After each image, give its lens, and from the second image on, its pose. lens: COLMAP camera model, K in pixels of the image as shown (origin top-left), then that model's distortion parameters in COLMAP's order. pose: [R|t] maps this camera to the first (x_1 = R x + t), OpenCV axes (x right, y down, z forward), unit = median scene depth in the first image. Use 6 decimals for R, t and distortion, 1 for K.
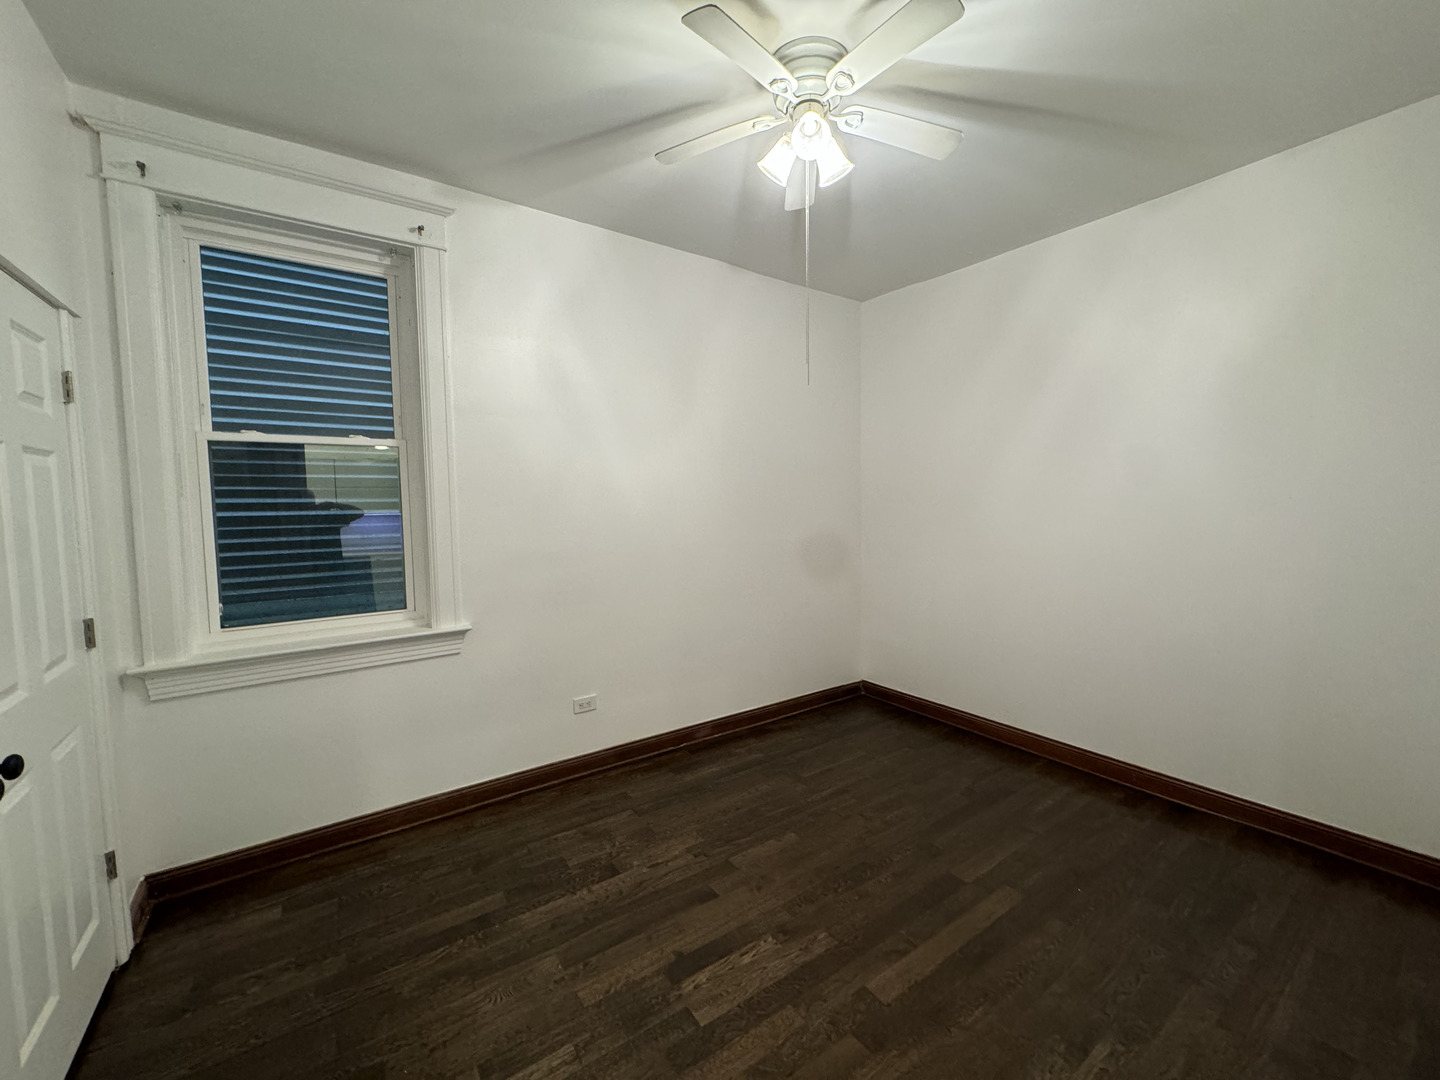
lens RADIAL K [[575.5, 0, 717.6], [0, 575.5, 535.8], [0, 0, 1]] dist [-0.002315, -0.000217]
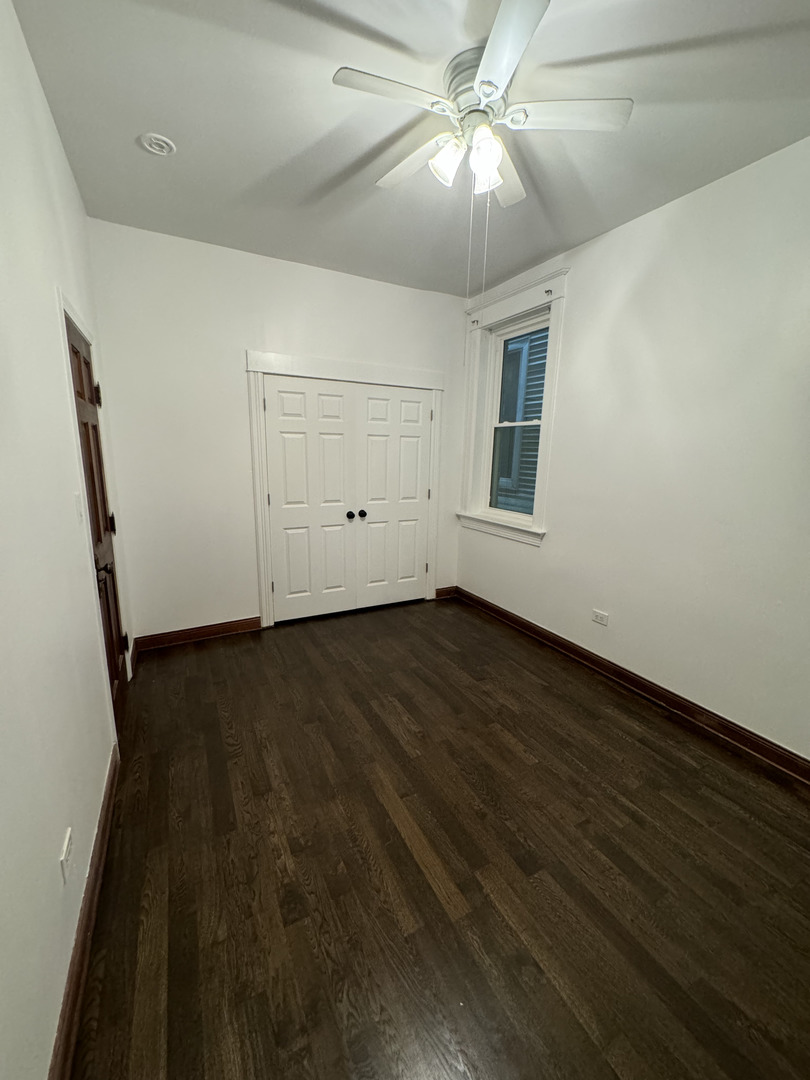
lens RADIAL K [[431.6, 0, 406.7], [0, 431.6, 537.1], [0, 0, 1]] dist [-0.002315, -0.000217]
pose [[-0.116752, 0.206174, -0.971525, 1.018365], [-0.084398, 0.972617, 0.216548, -0.083278], [0.989569, 0.107277, -0.096154, 0.888057]]
